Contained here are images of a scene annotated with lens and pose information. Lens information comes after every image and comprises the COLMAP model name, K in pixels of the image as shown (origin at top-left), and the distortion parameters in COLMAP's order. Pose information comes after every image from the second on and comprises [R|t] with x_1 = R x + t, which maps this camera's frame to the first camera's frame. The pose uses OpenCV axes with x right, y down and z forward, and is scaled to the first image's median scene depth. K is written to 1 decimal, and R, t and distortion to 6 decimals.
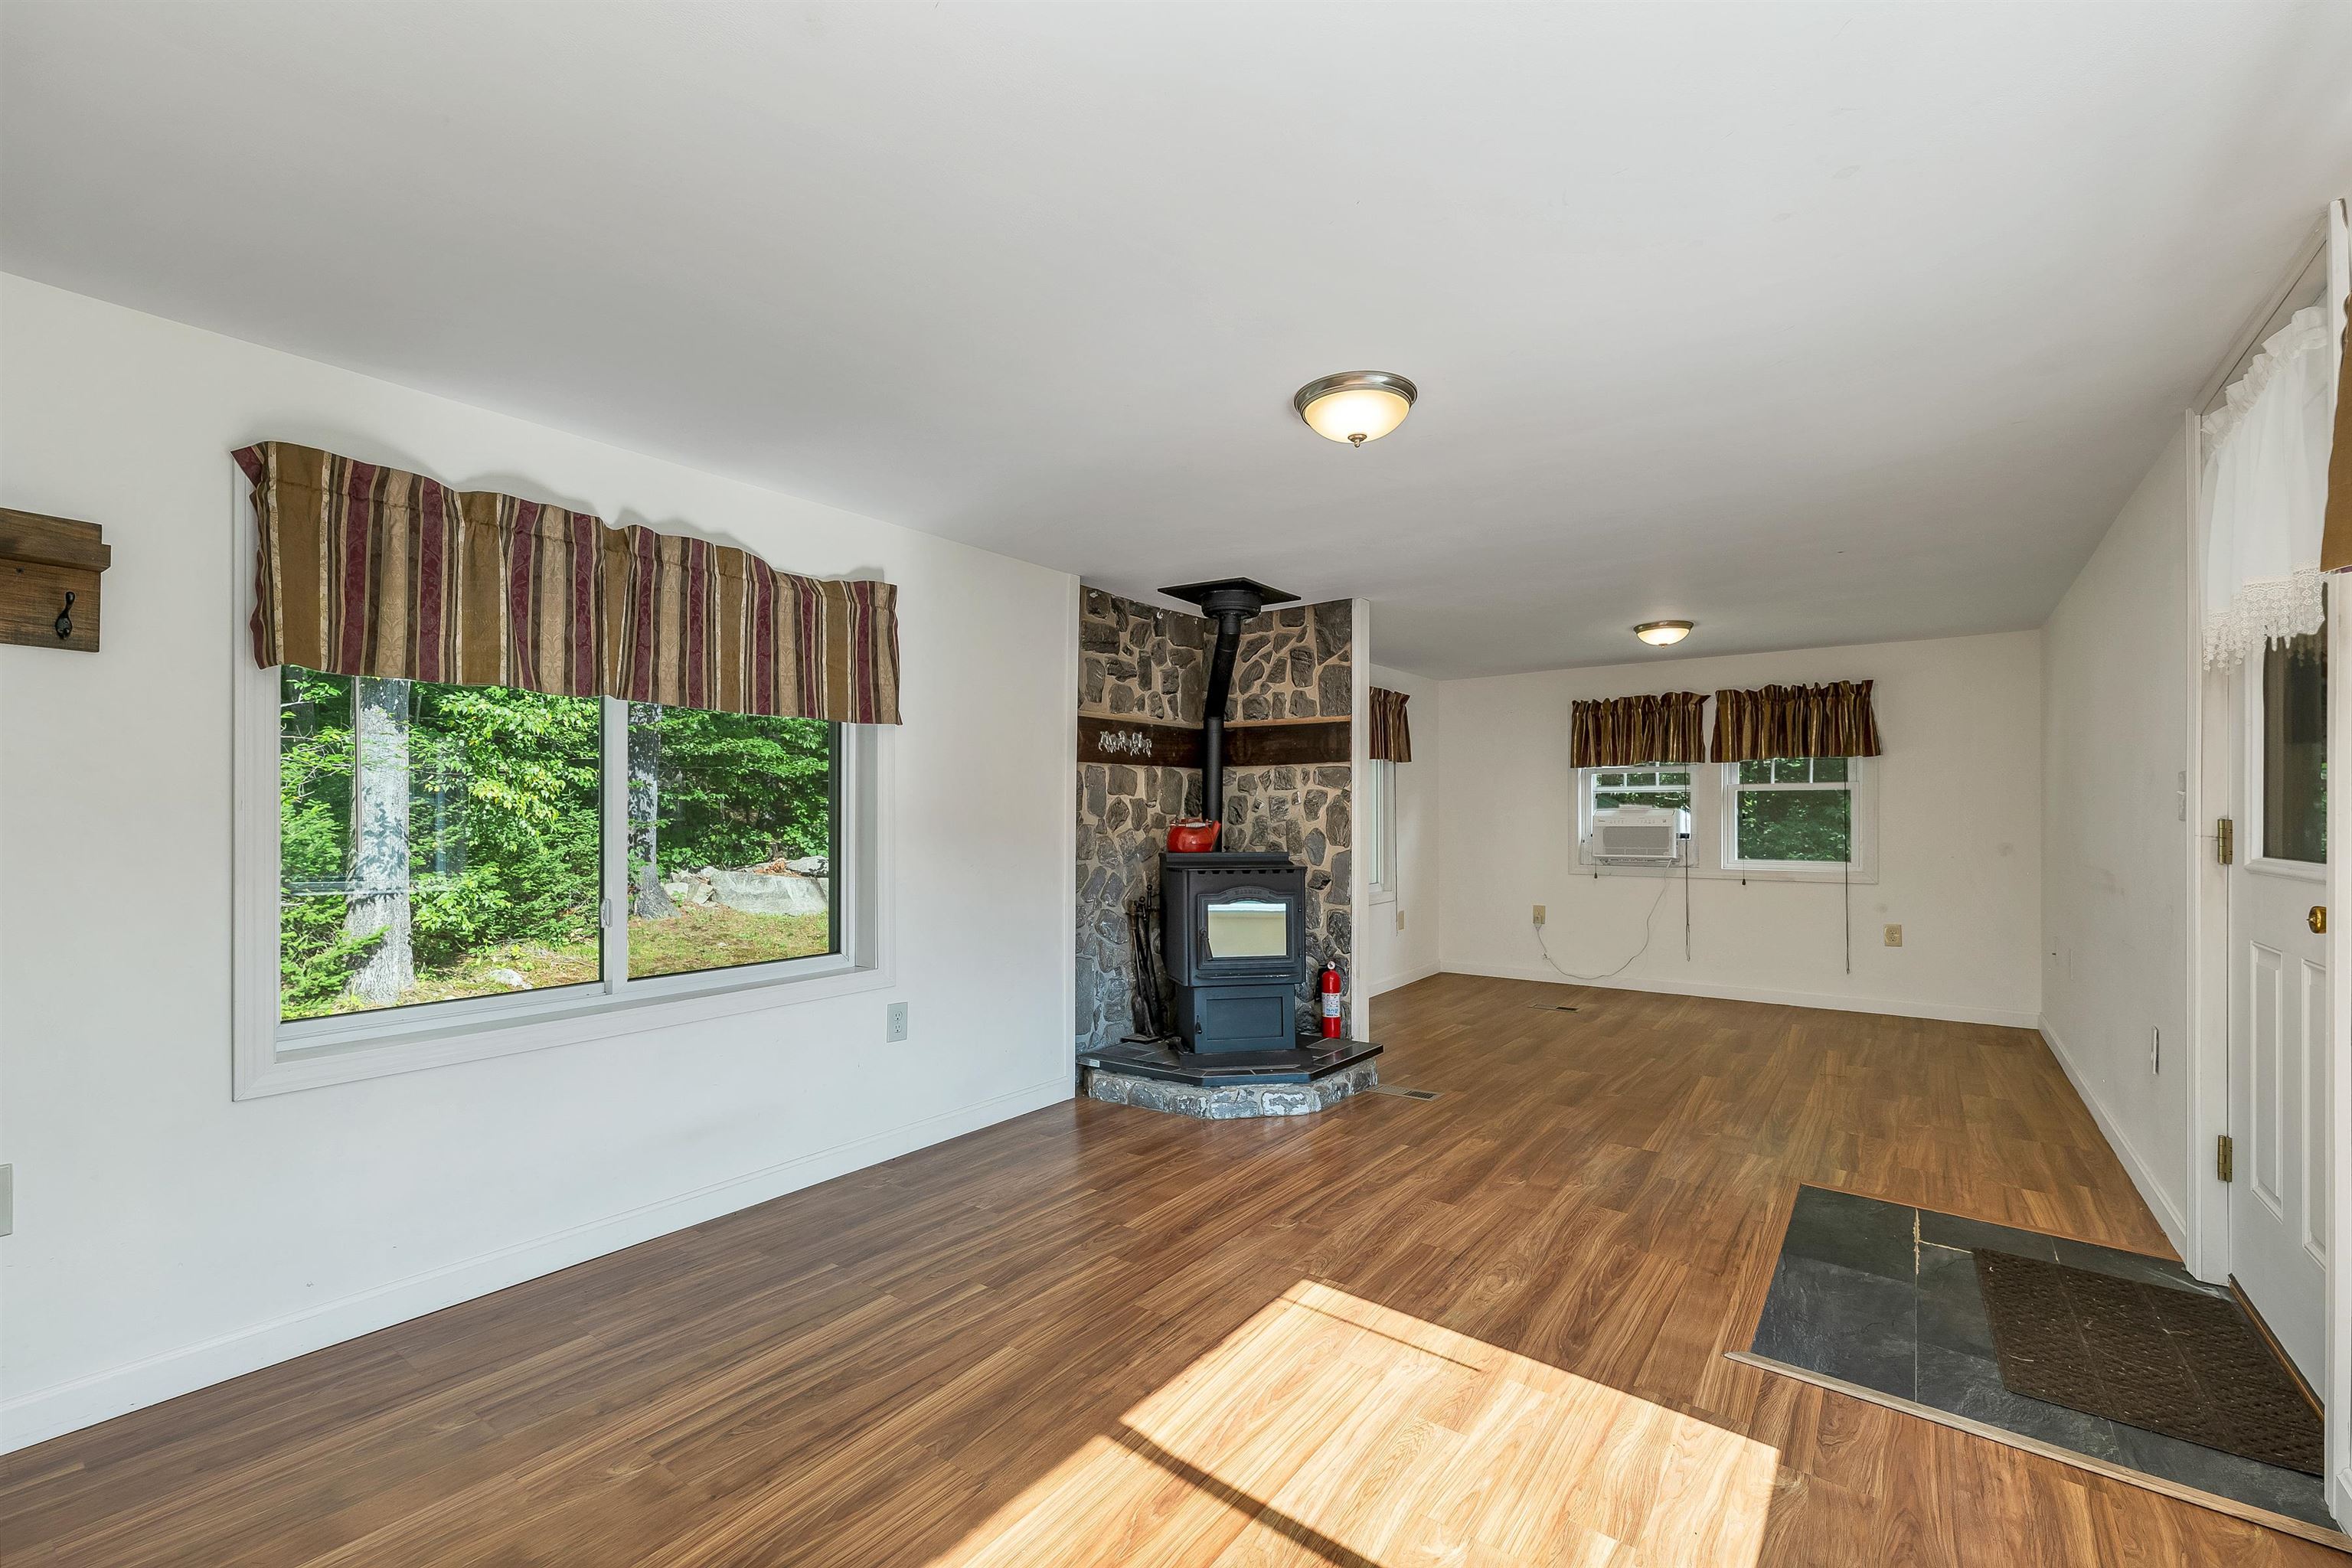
lens RADIAL K [[985.1, 0, 1191.3], [0, 985.1, 784.1], [0, 0, 1]] dist [-0.000842, 0.000164]
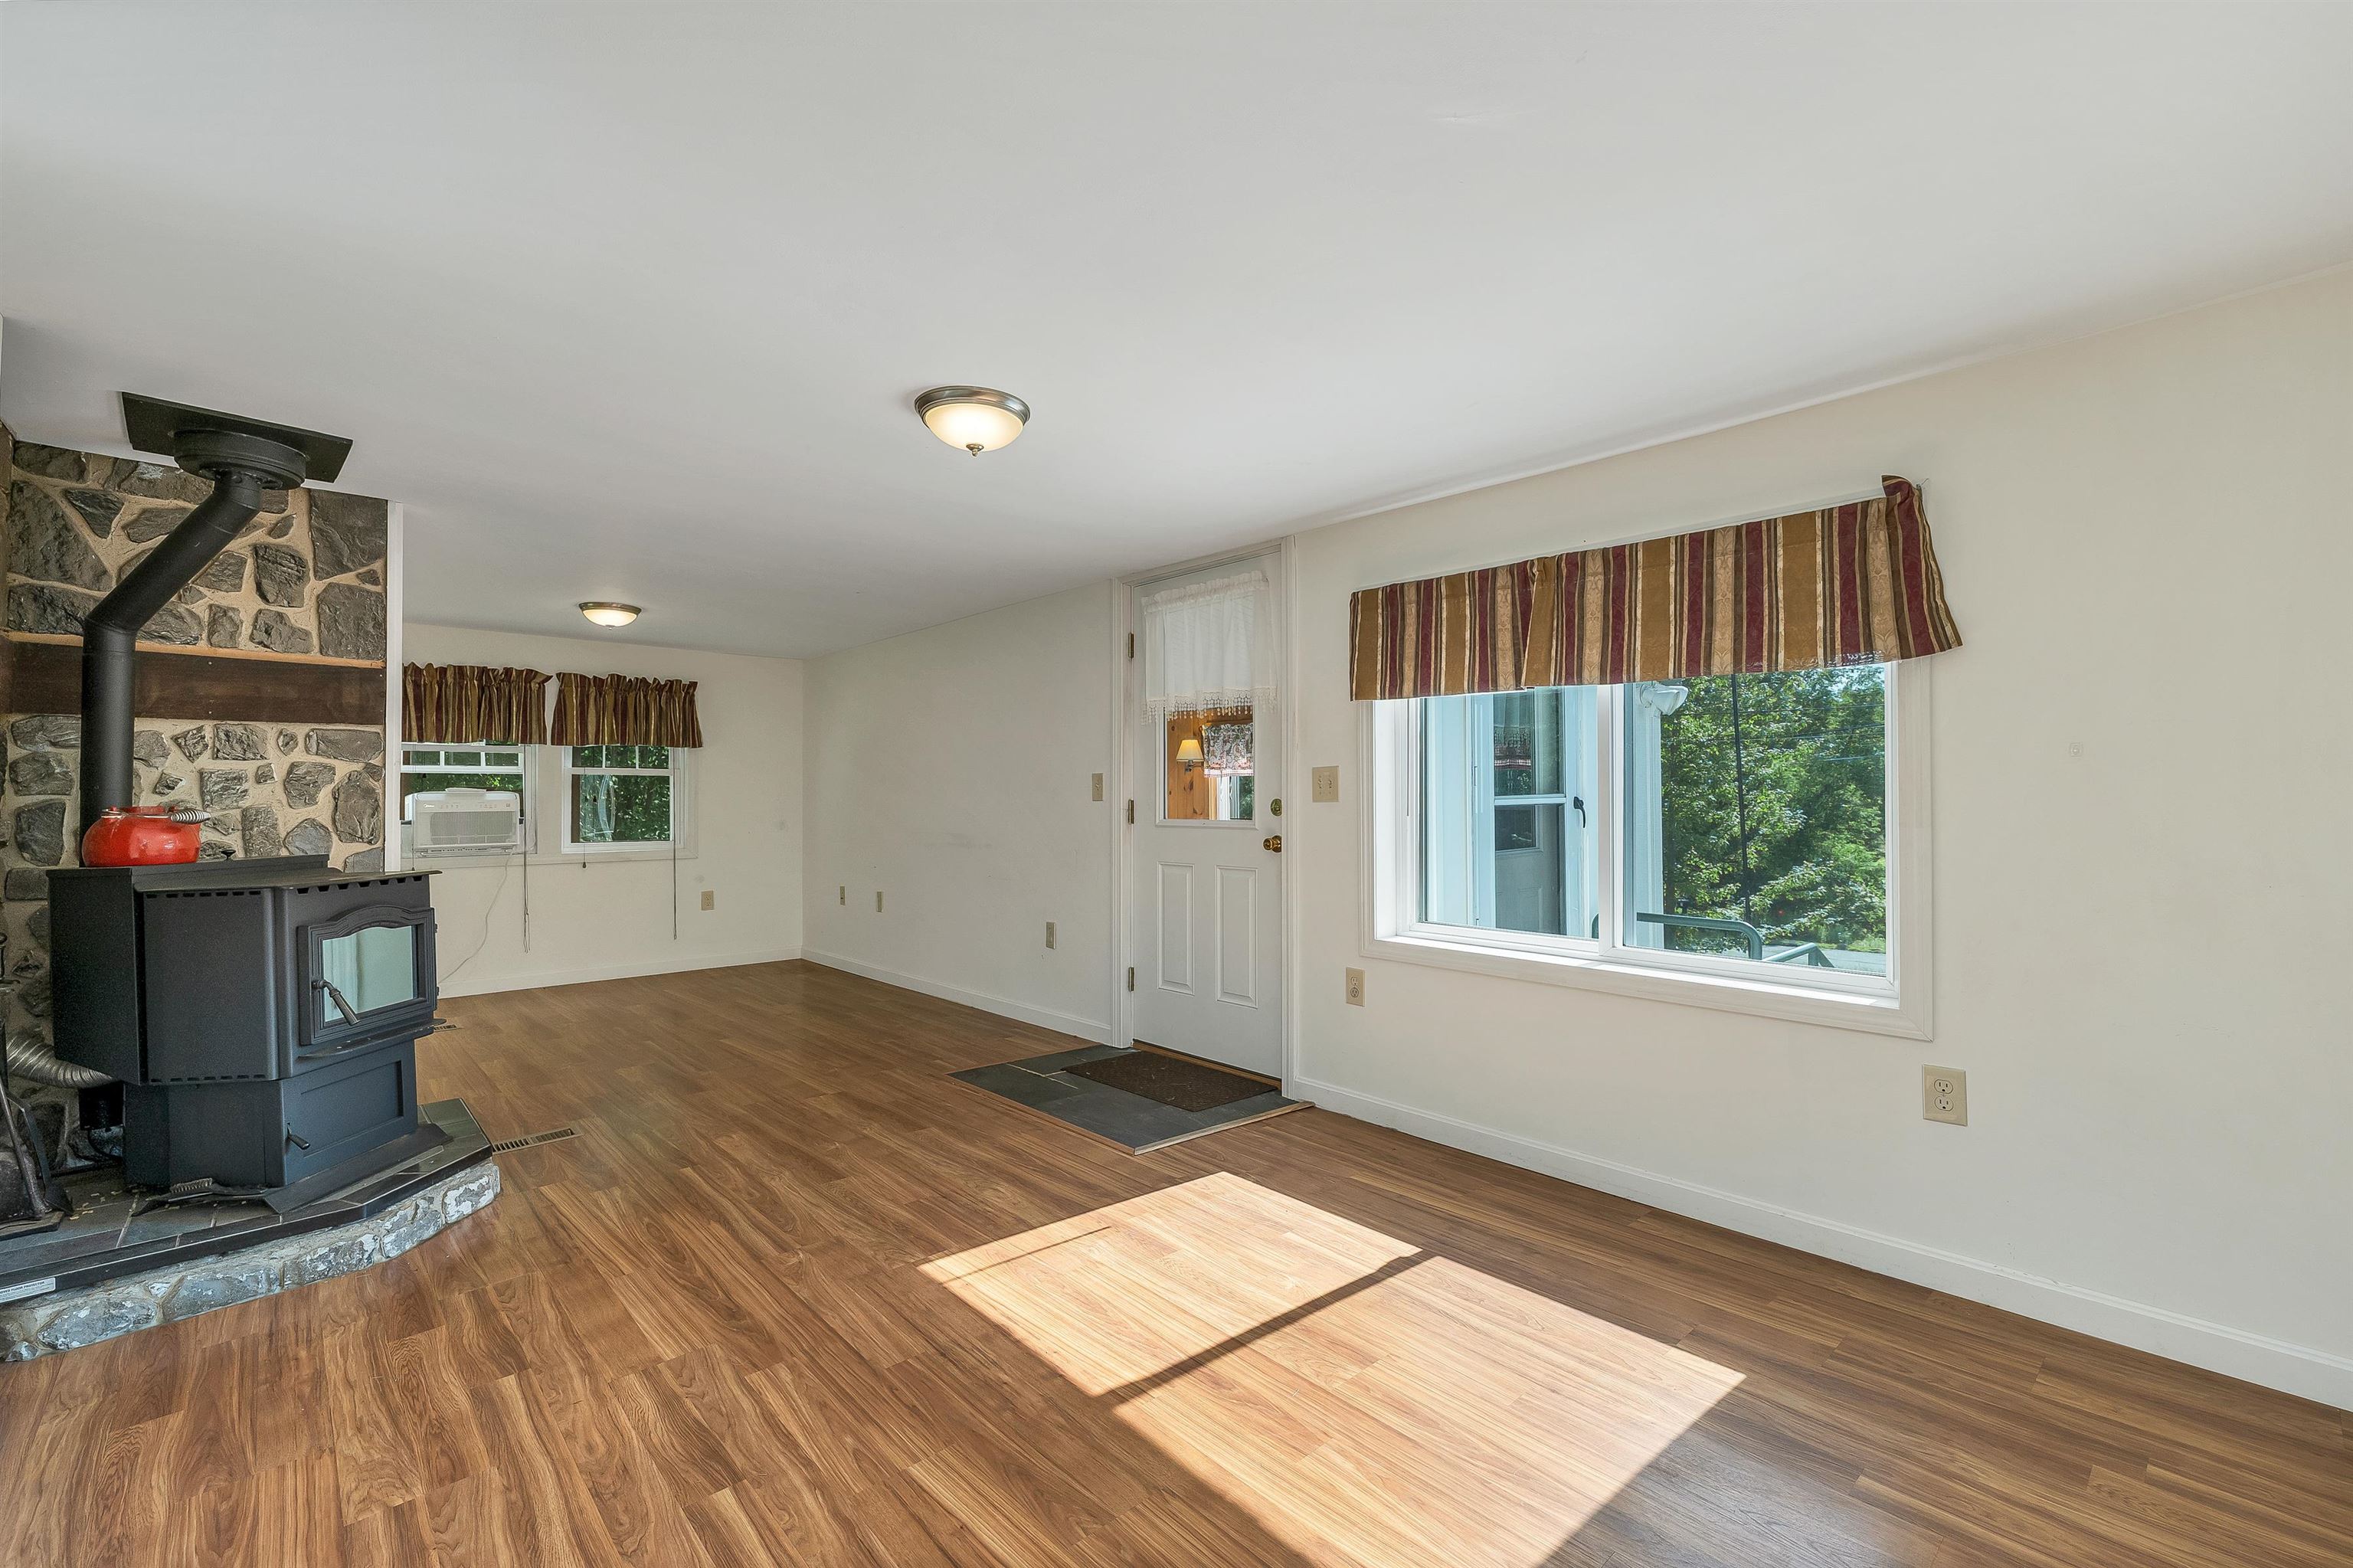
lens RADIAL K [[985.6, 0, 1153.5], [0, 985.6, 789.5], [0, 0, 1]] dist [-0.000842, 0.000164]
pose [[0.207363, 0.008898, 0.978224, -0.414169], [-0.032540, 0.999468, -0.002193, 0.006780], [-0.977723, -0.031377, 0.207542, 0.291490]]
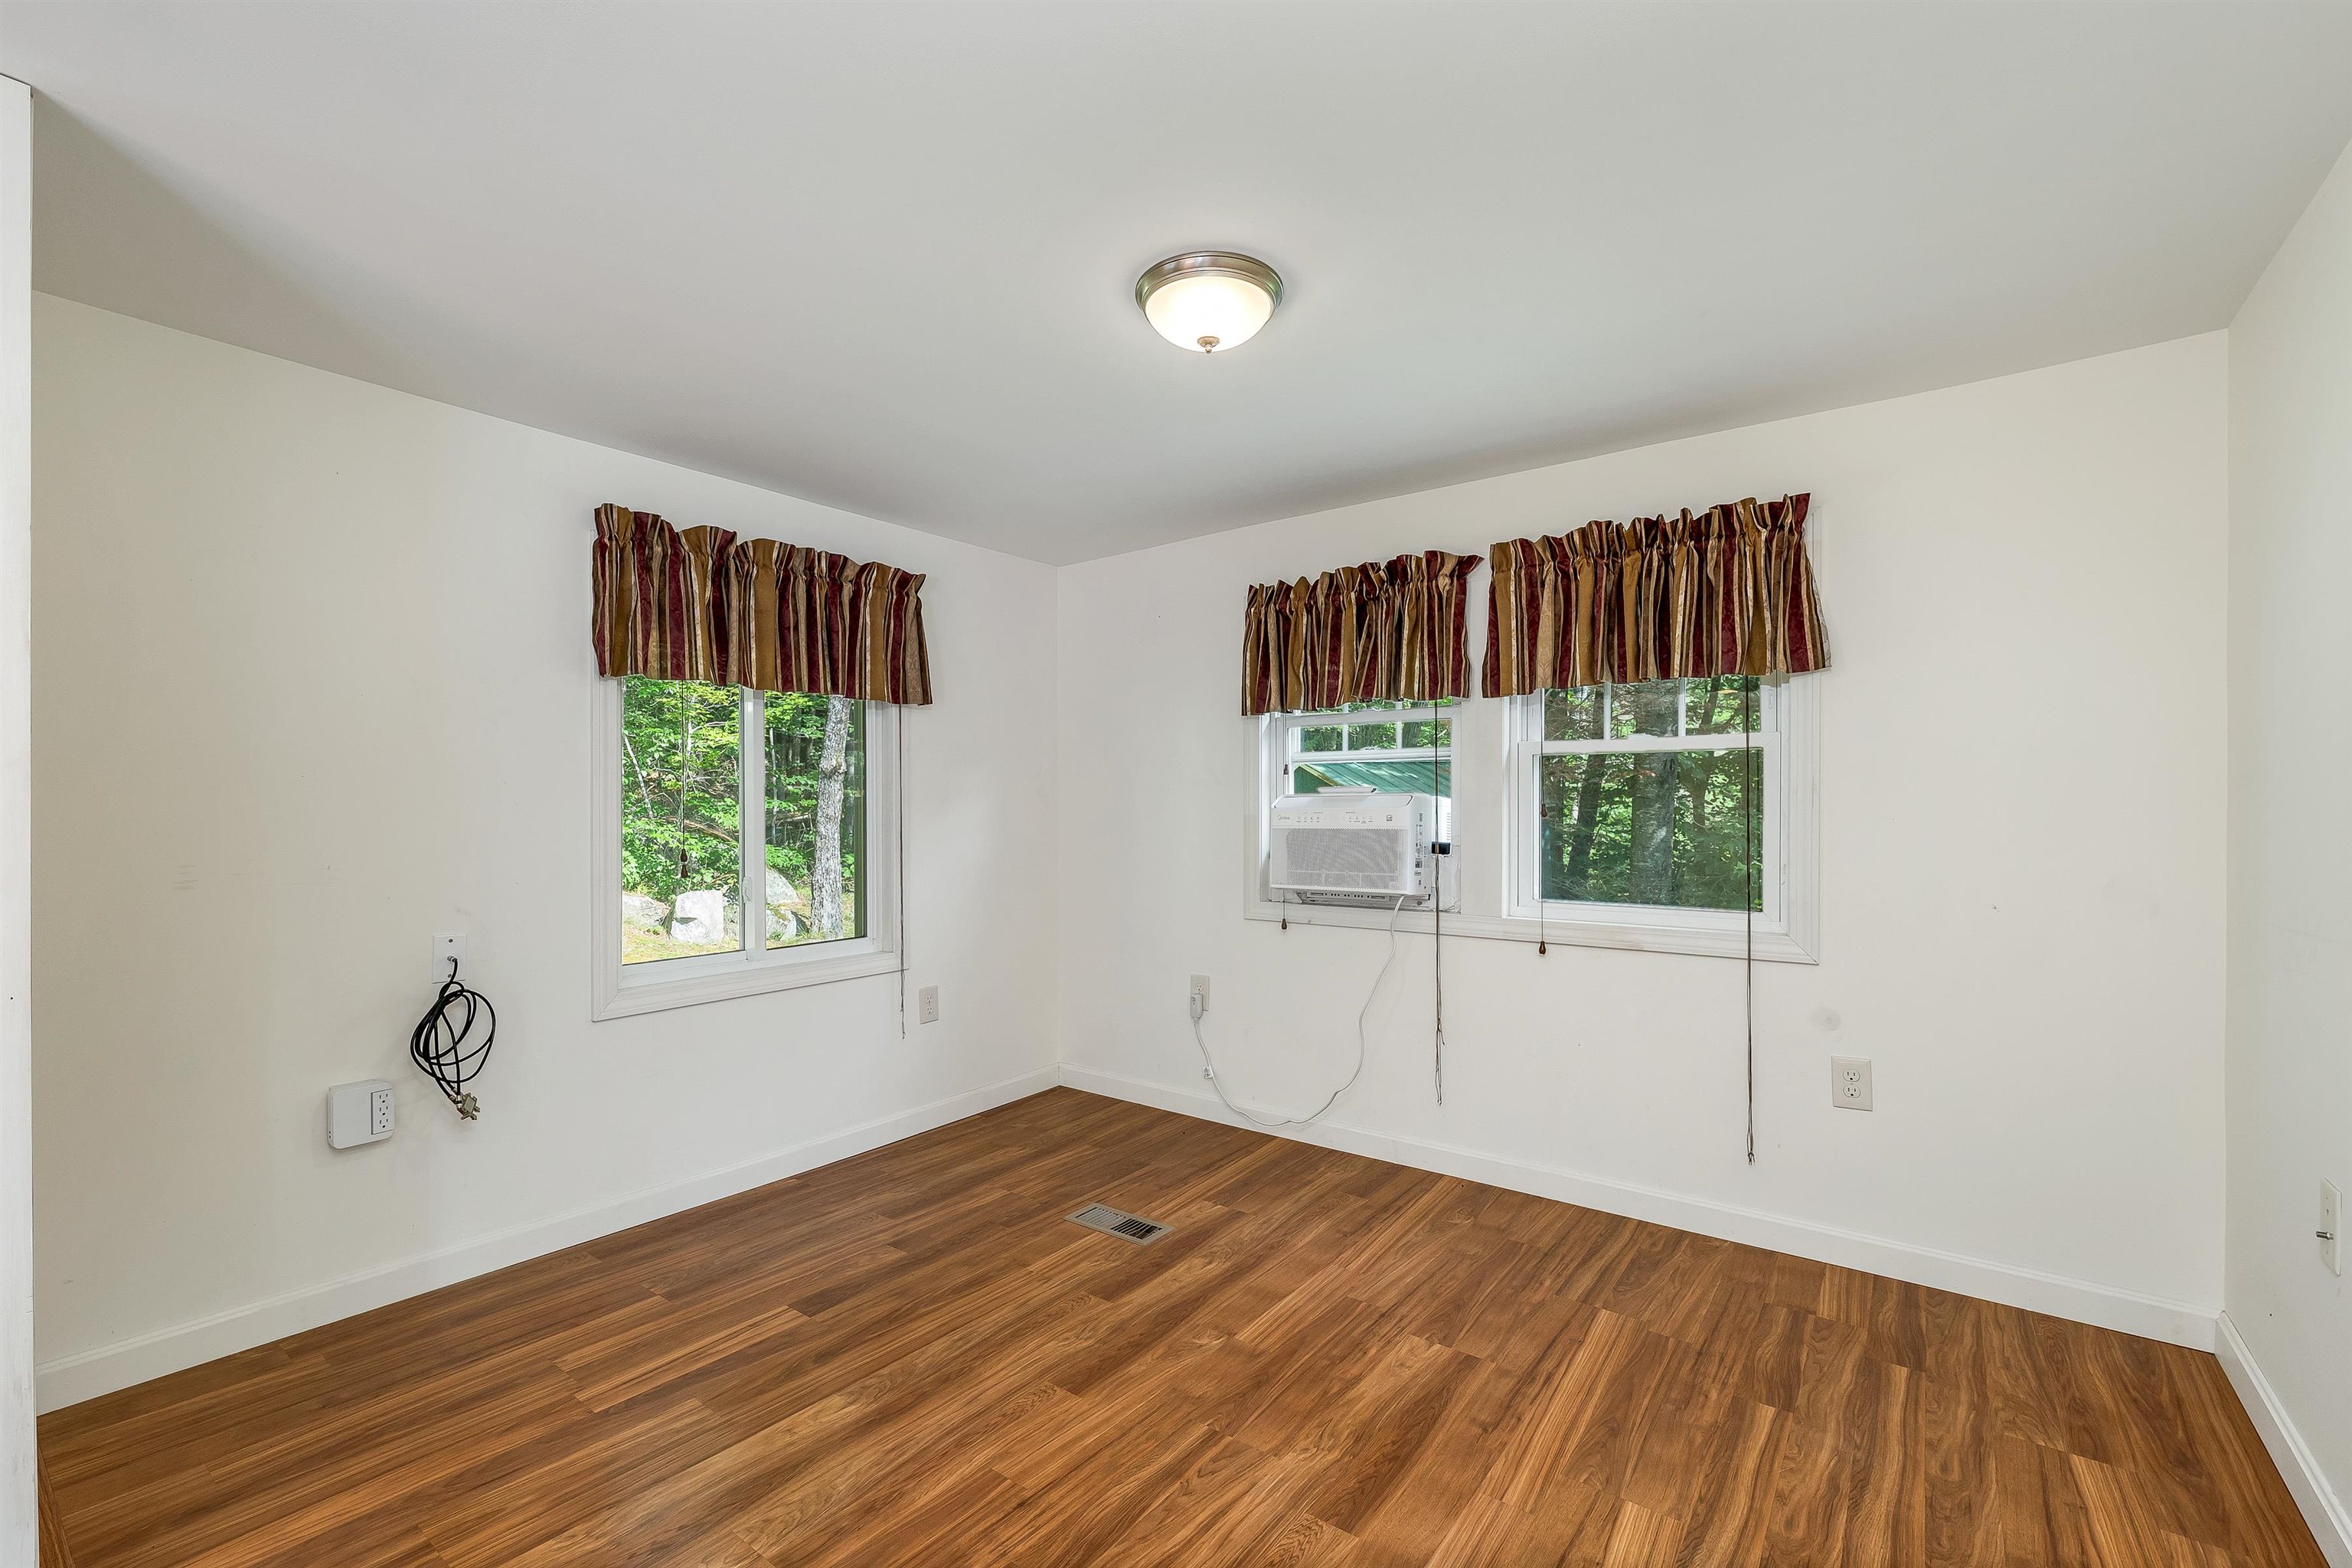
lens RADIAL K [[985.1, 0, 1181.1], [0, 985.1, 799.4], [0, 0, 1]] dist [-0.000842, 0.000164]
pose [[0.999984, 0.001681, -0.005469, 0.525765], [-0.001590, 0.999861, 0.016624, 0.028006], [0.005496, -0.016615, 0.999847, 0.707650]]
